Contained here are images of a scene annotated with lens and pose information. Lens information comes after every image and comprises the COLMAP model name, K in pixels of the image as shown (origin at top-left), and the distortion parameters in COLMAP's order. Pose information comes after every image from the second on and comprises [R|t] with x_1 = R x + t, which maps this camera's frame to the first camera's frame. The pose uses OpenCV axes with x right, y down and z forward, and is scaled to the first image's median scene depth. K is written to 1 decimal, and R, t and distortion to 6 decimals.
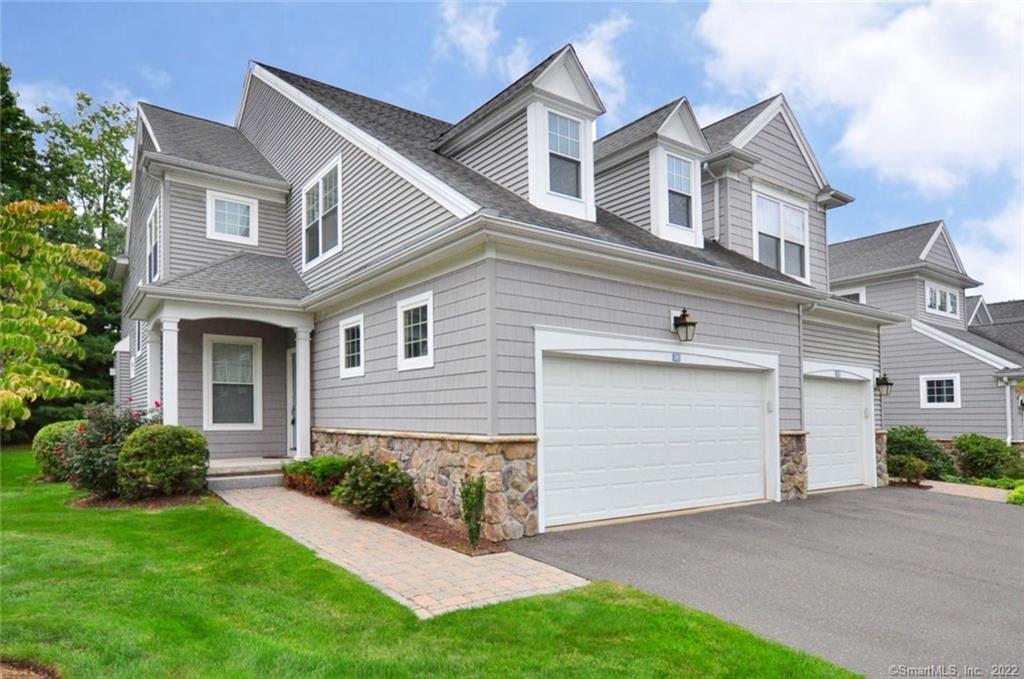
lens RADIAL K [[627.2, 0, 510.4], [0, 627.2, 421.5], [0, 0, 1]] dist [-0.002888, 0.000279]
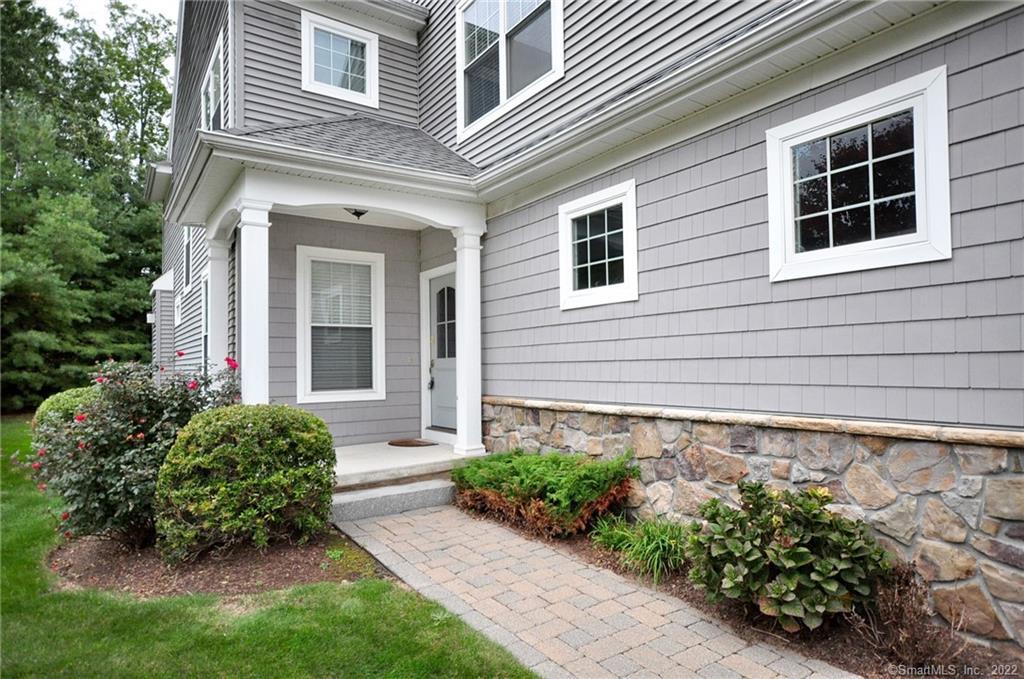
lens RADIAL K [[594.3, 0, 517.3], [0, 594.3, 350.5], [0, 0, 1]] dist [0.007798, -0.000008]
pose [[0.999725, -0.017240, -0.015900, -0.265263], [0.016704, 0.999306, -0.033296, -0.014063], [0.016463, 0.033021, 0.999319, 0.422816]]
